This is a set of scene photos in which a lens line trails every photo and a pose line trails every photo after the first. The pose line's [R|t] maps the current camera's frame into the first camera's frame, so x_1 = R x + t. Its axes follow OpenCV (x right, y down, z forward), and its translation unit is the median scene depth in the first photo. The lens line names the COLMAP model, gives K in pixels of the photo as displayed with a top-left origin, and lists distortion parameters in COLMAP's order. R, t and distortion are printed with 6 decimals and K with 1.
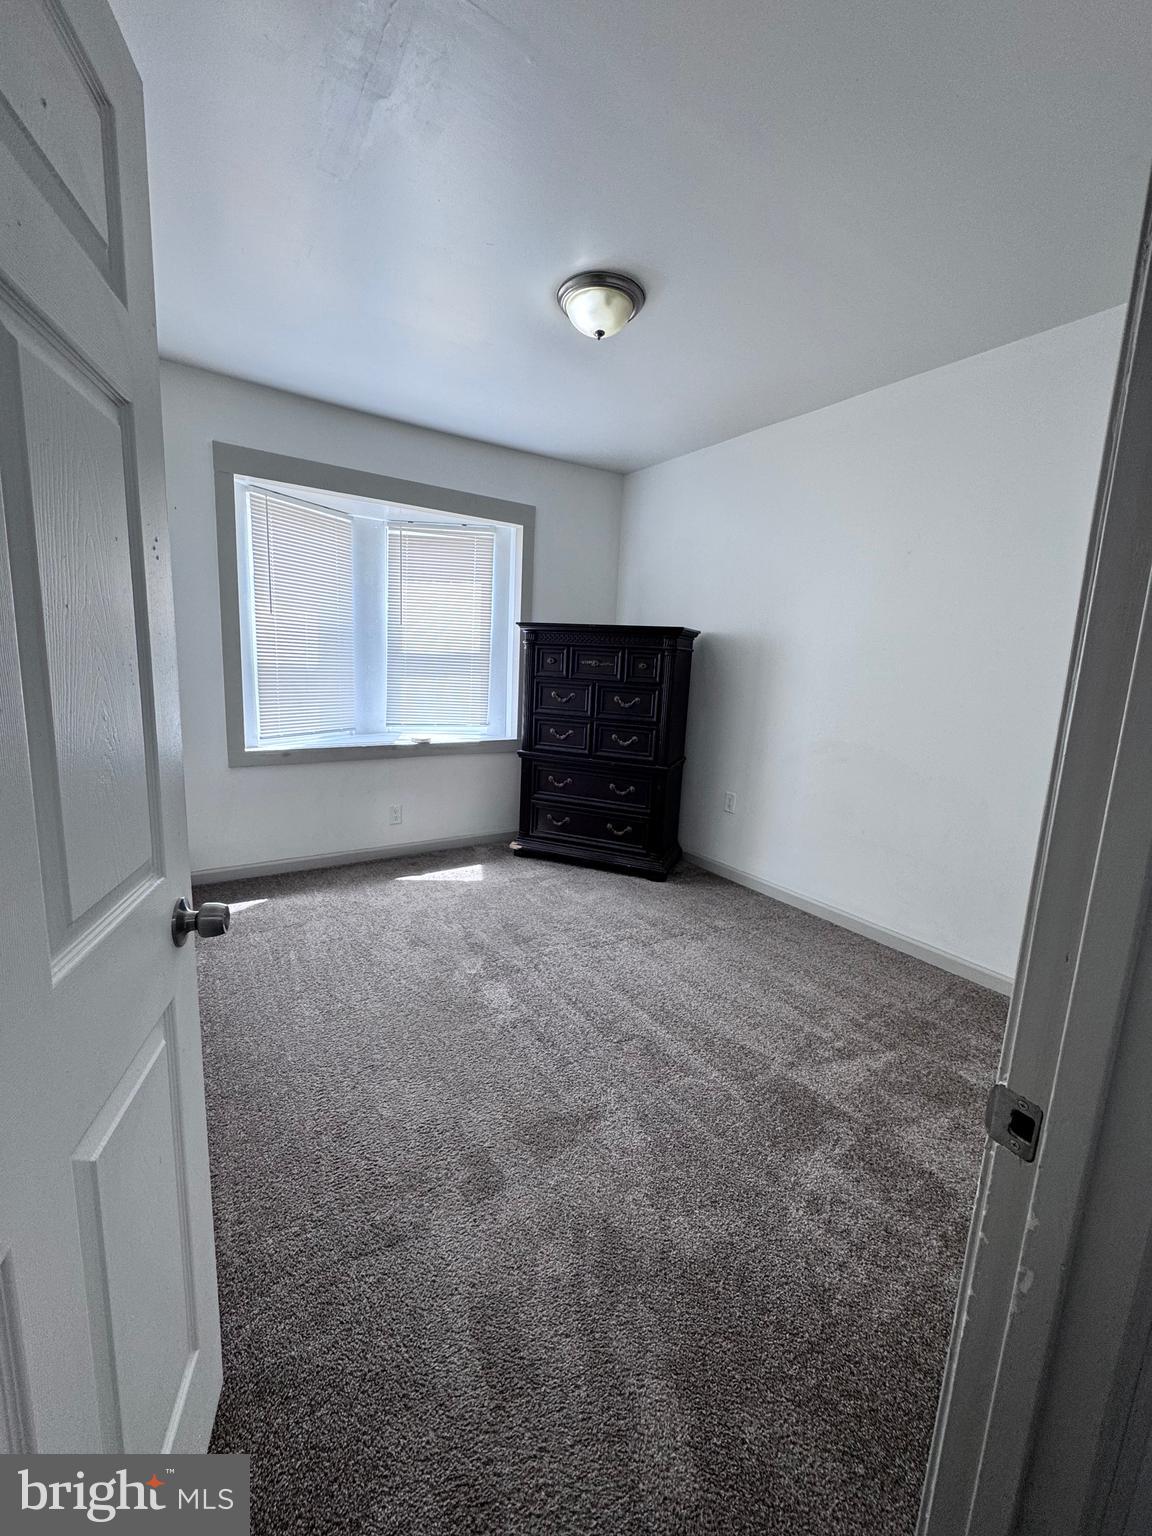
lens RADIAL K [[611.4, 0, 575.2], [0, 611.4, 759.9], [0, 0, 1]] dist [-0.001065, -0.000167]
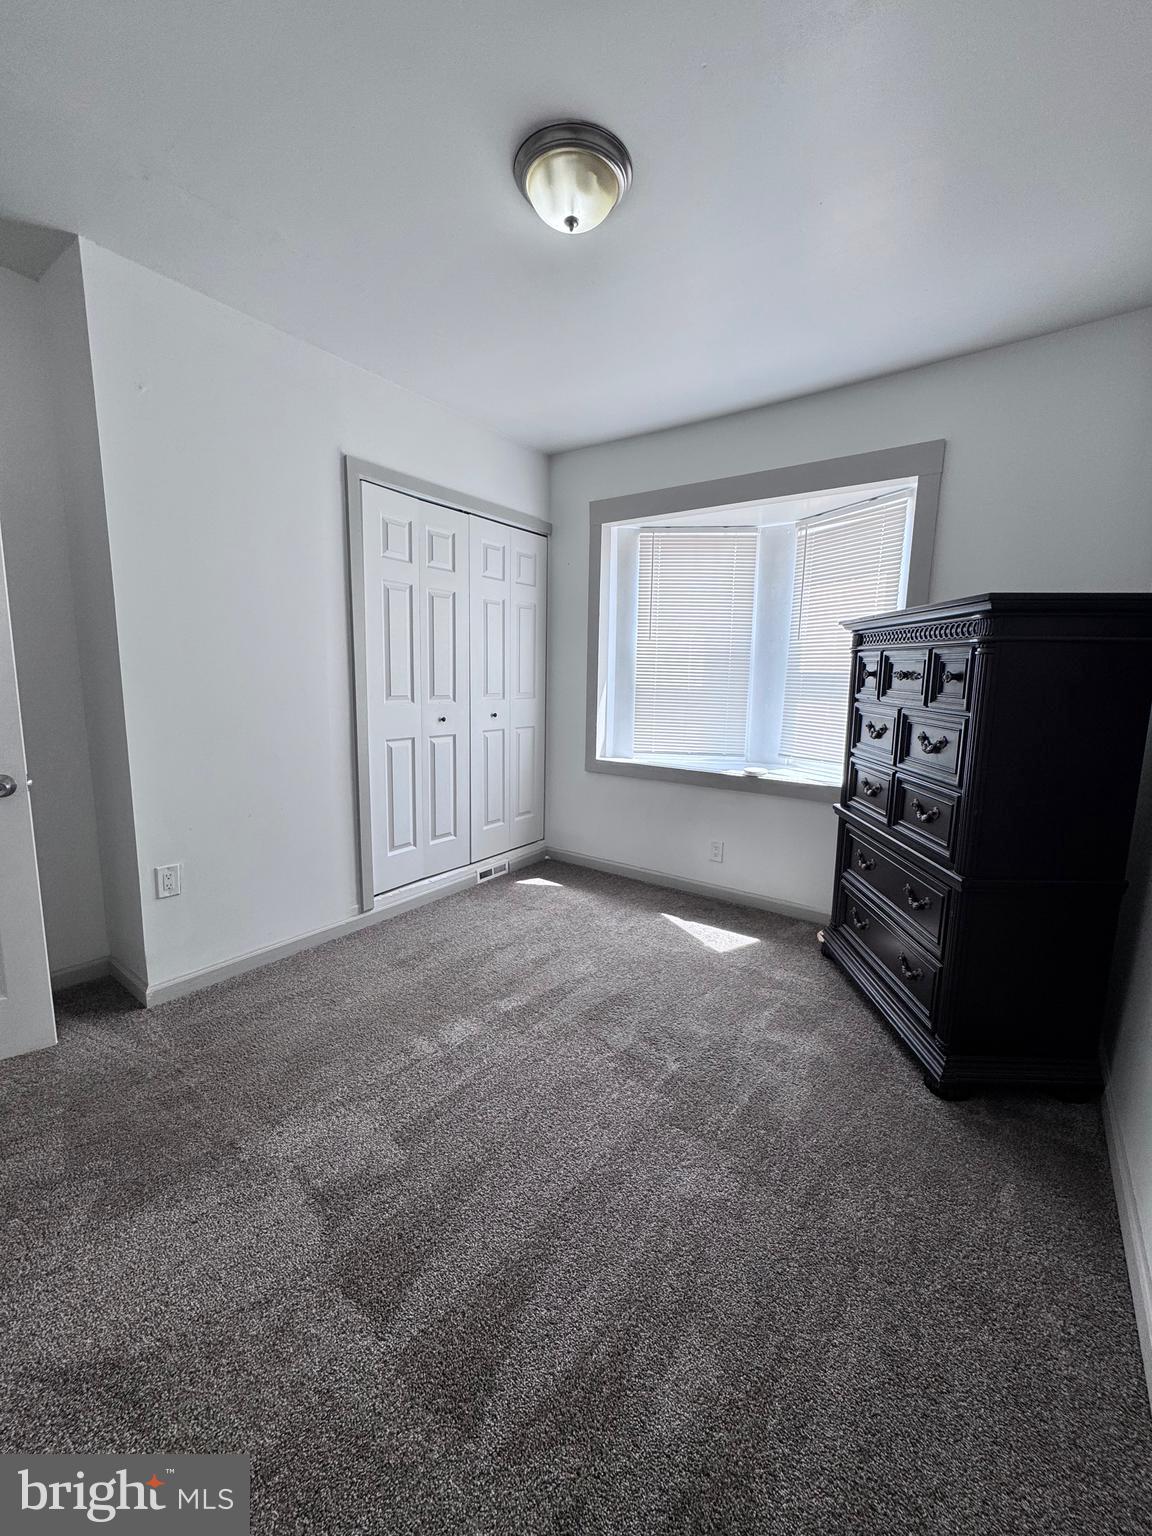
lens RADIAL K [[611.4, 0, 575.2], [0, 611.4, 759.9], [0, 0, 1]] dist [-0.001065, -0.000167]
pose [[0.349145, 0.098044, -0.931925, 0.486777], [-0.154468, 0.986928, 0.045959, -0.055356], [0.924249, 0.127906, 0.359726, 0.503064]]
